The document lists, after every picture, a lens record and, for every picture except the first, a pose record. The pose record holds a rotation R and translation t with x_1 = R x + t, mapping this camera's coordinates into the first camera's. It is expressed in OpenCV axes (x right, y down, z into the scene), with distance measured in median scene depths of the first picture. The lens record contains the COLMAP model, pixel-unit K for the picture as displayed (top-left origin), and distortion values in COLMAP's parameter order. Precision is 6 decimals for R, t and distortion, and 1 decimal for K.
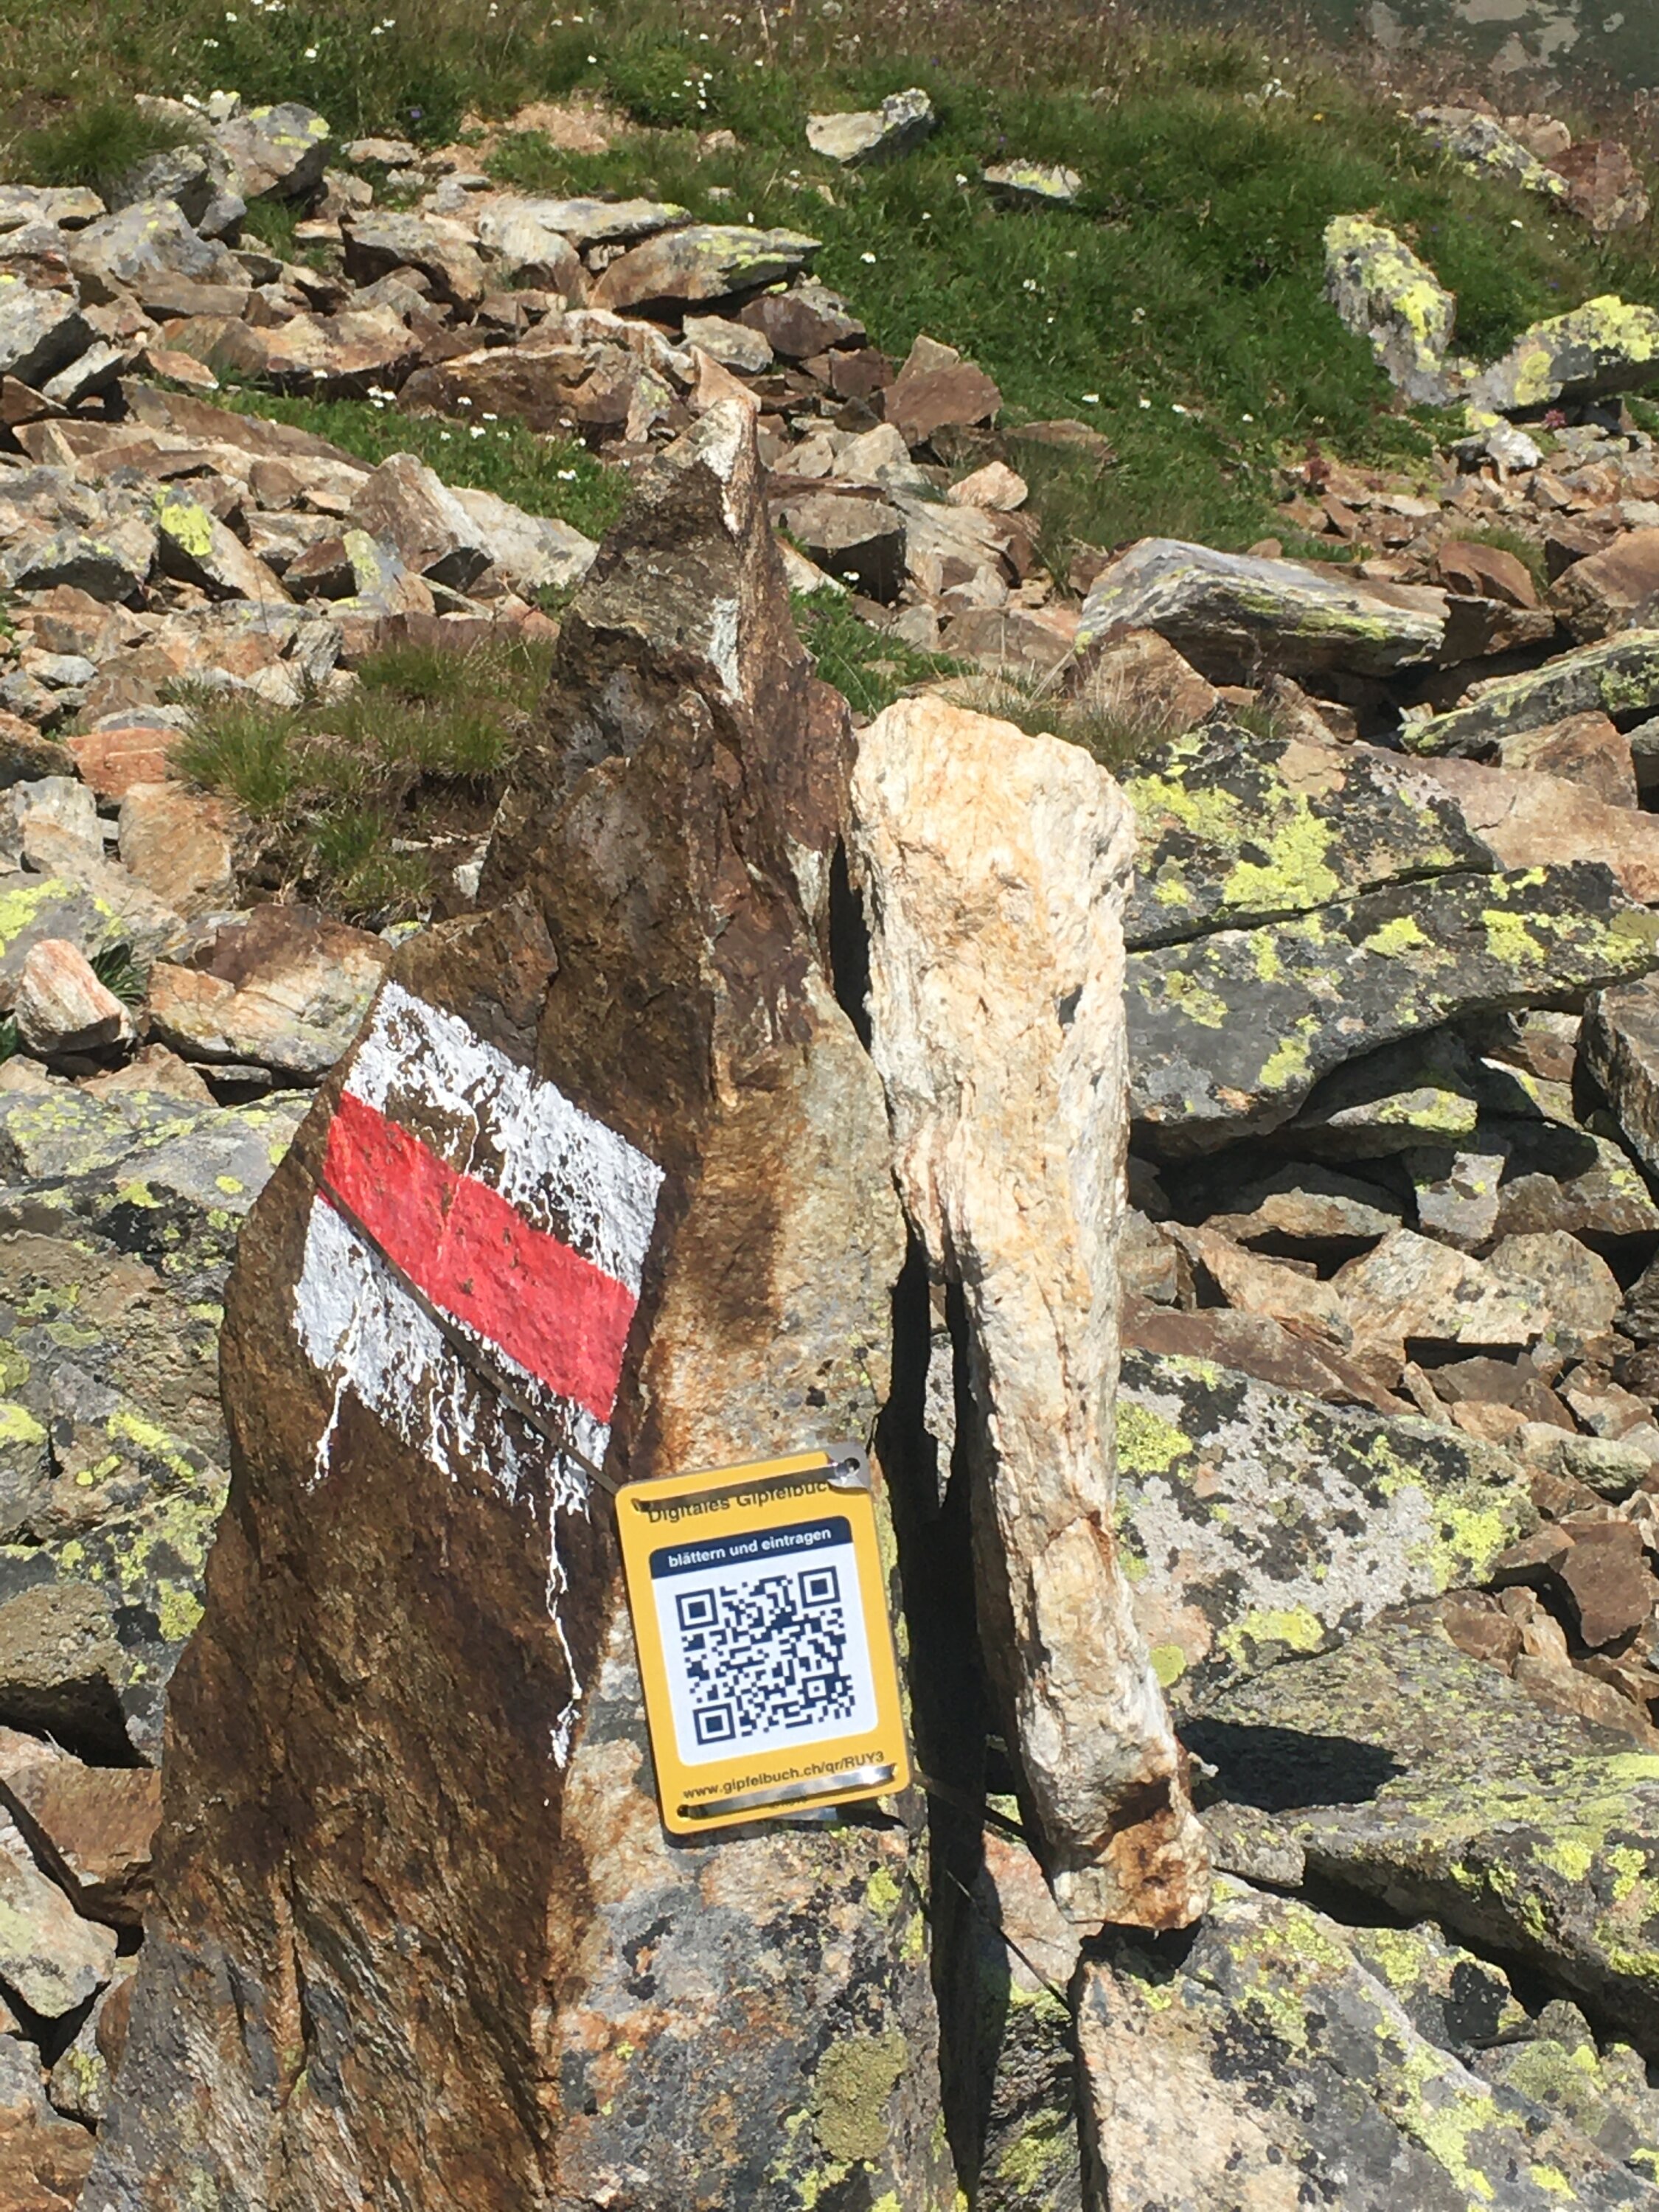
lens RADIAL K [[4119.5, 0, 815.9], [0, 4119.5, 1104.3], [0, 0, 1]] dist [0.006269, 0.000000]
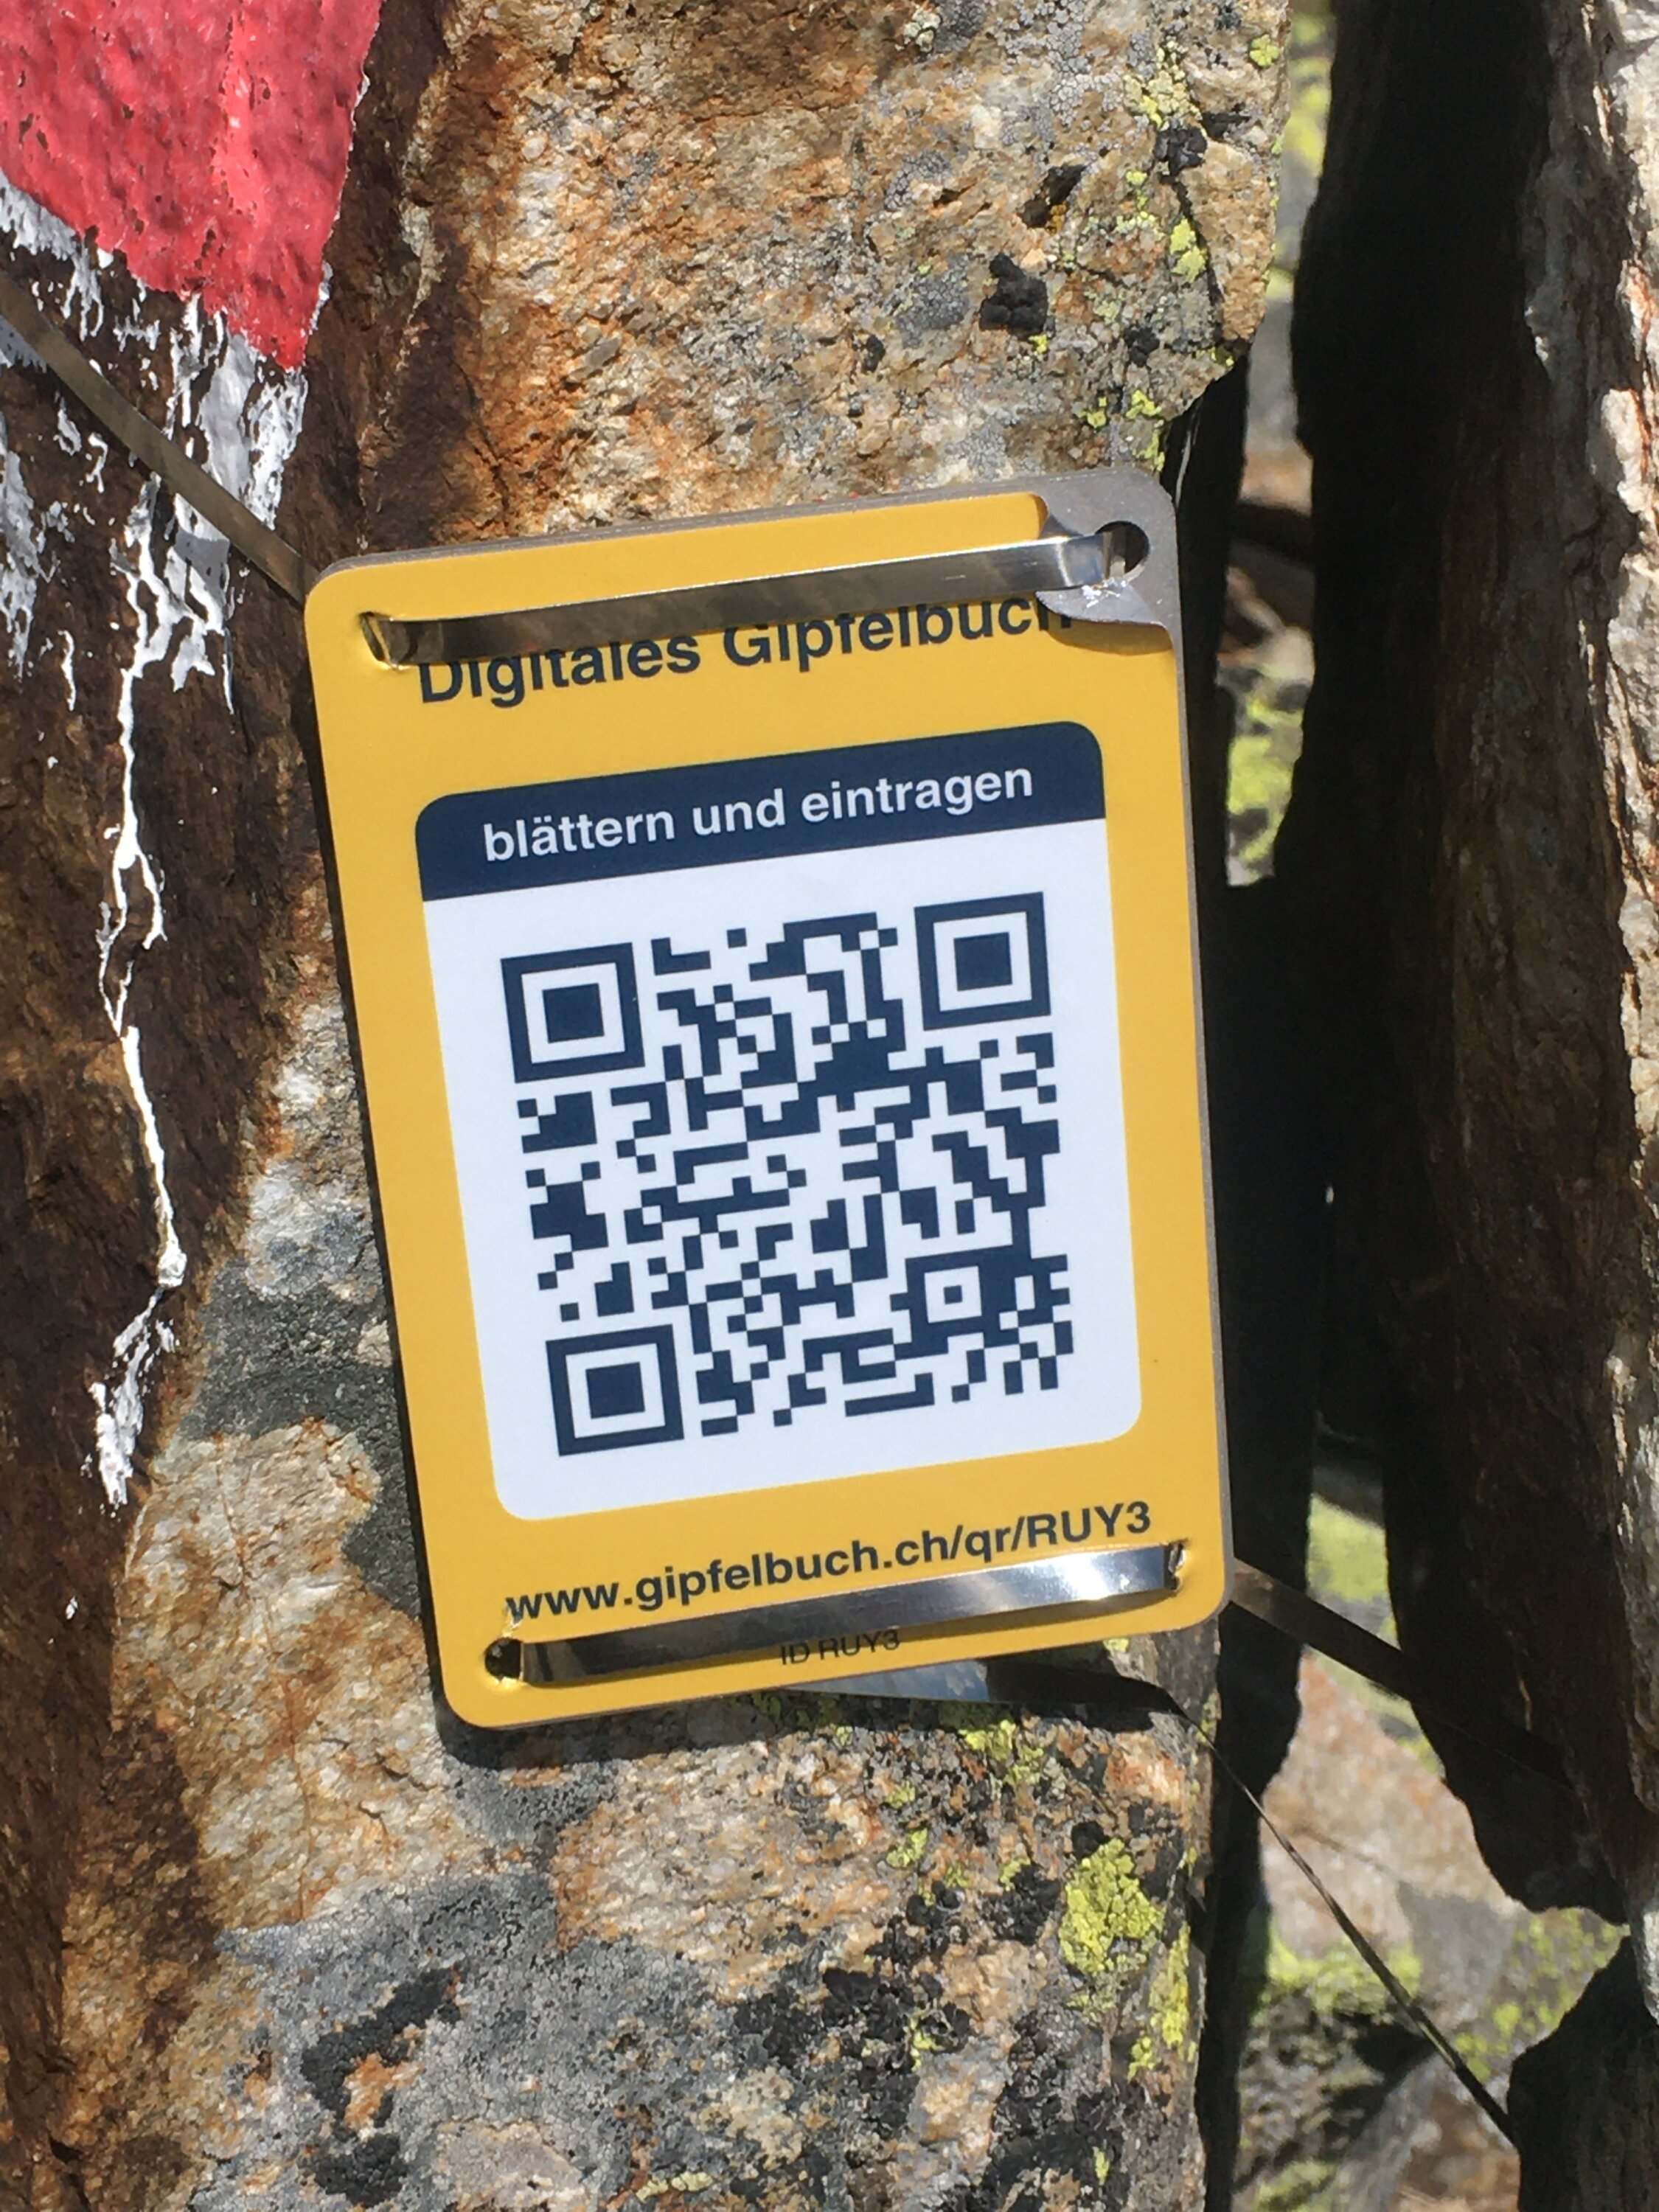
lens RADIAL K [[4119.5, 0, 833.7], [0, 4119.5, 1106.3], [0, 0, 1]] dist [0.006269, 0.000000]
pose [[0.998635, 0.052016, 0.004660, -0.010904], [-0.052222, 0.993742, 0.098741, 0.097898], [0.000505, -0.098850, 0.995102, 0.694698]]
